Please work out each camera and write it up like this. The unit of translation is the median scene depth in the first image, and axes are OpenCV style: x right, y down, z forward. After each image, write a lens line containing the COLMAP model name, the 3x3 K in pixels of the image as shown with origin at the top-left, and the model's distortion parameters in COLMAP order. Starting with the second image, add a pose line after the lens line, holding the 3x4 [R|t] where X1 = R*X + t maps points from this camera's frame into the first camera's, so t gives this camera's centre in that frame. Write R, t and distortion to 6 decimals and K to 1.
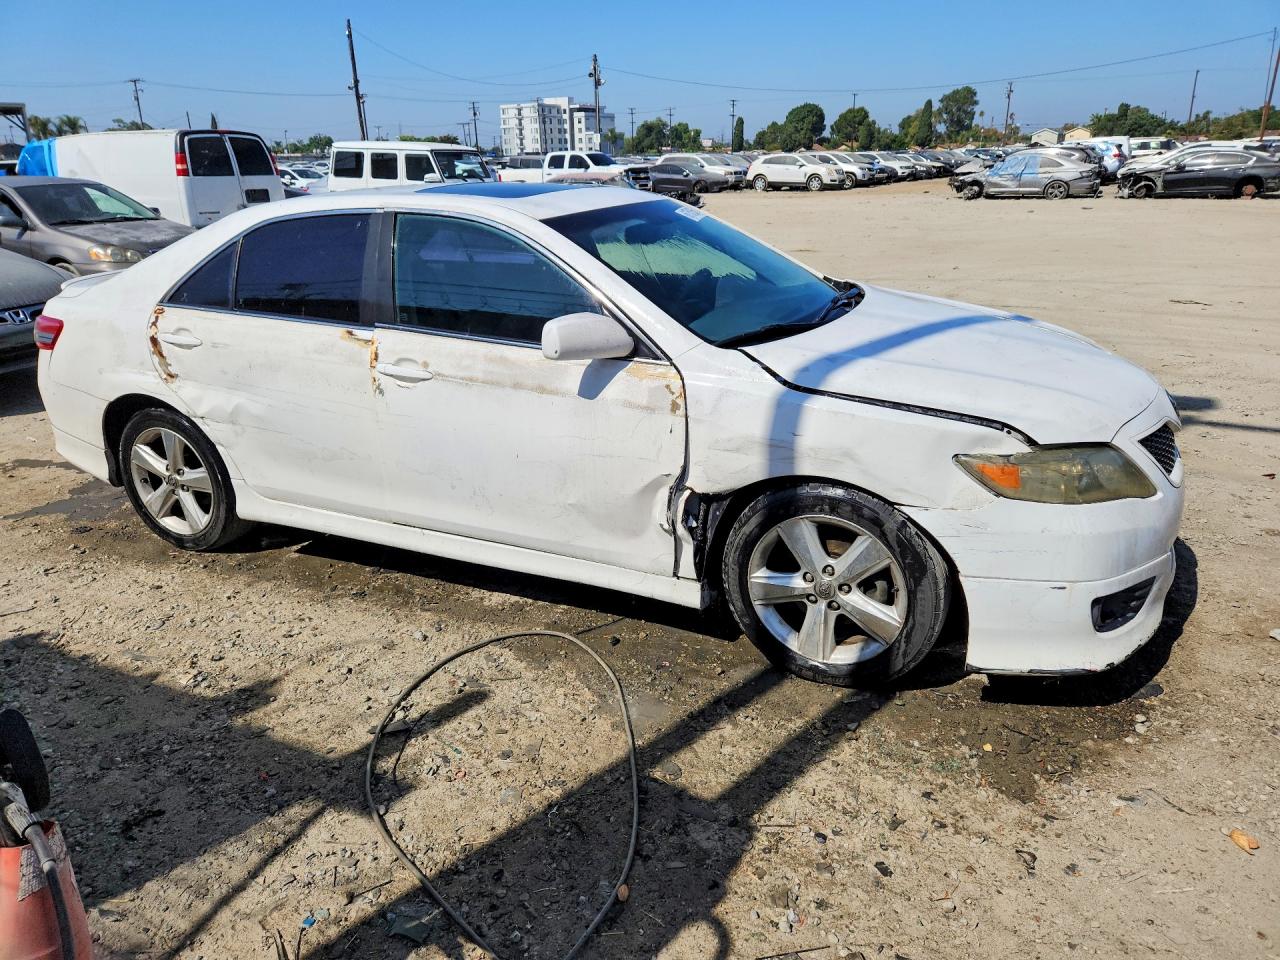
lens RADIAL K [[866.0, 0, 631.4], [0, 866.0, 478.0], [0, 0, 1]] dist [0.064510, -0.053803]
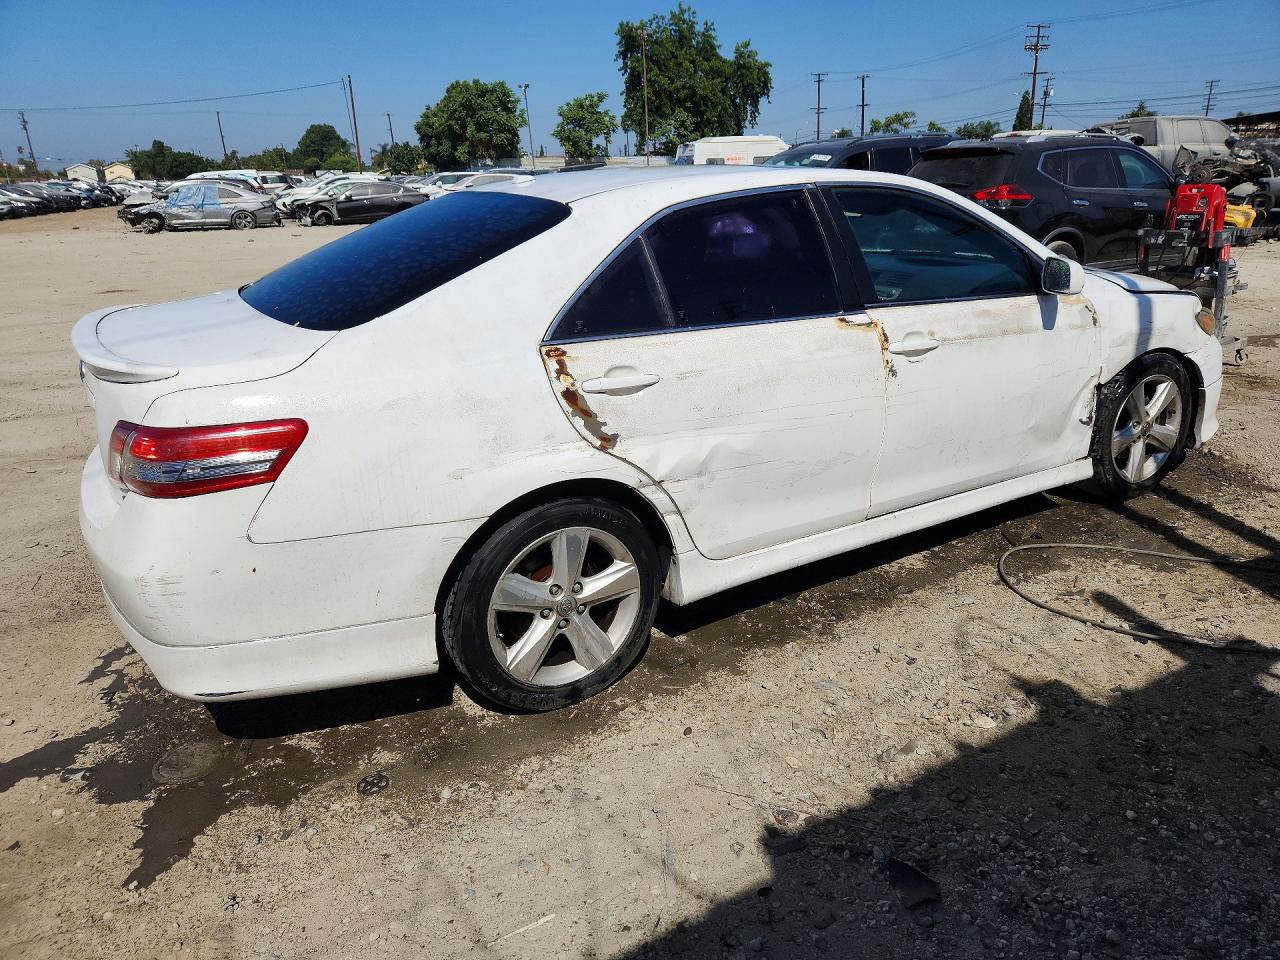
lens RADIAL K [[866.0, 0, 657.1], [0, 866.0, 480.5], [0, 0, 1]] dist [0.064510, -0.053803]
pose [[0.547124, -0.271681, 0.791736, -1.039139], [0.300068, 0.946656, 0.117481, -0.152628], [-0.781419, 0.173298, 0.599461, 0.565878]]
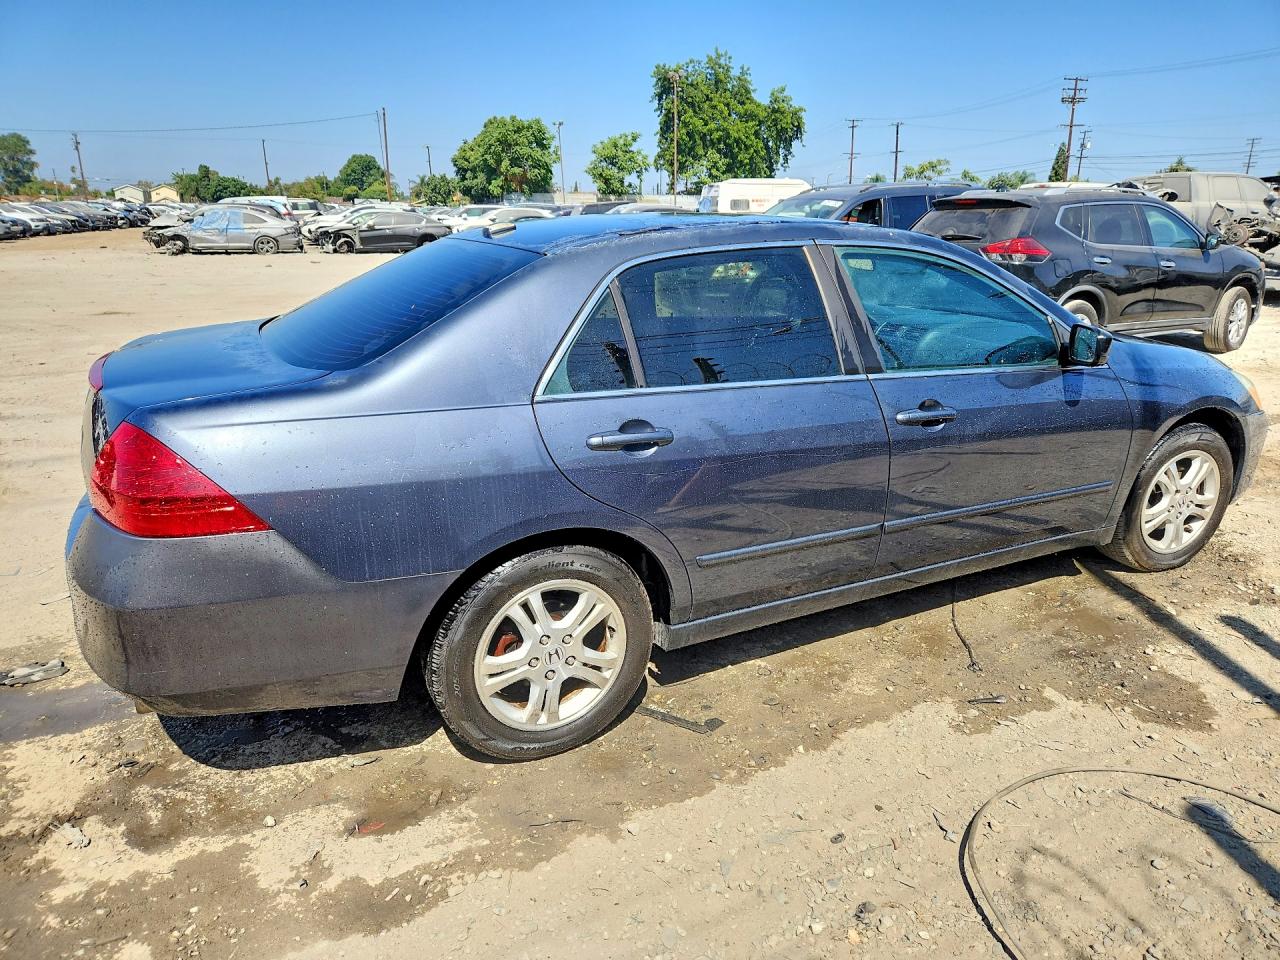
lens RADIAL K [[866.0, 0, 650.9], [0, 866.0, 479.0], [0, 0, 1]] dist [0.064510, -0.053803]
pose [[0.583709, -0.215025, 0.782974, -0.831982], [0.261376, 0.962729, 0.069534, -0.161964], [-0.768743, 0.164063, 0.618156, 0.560677]]
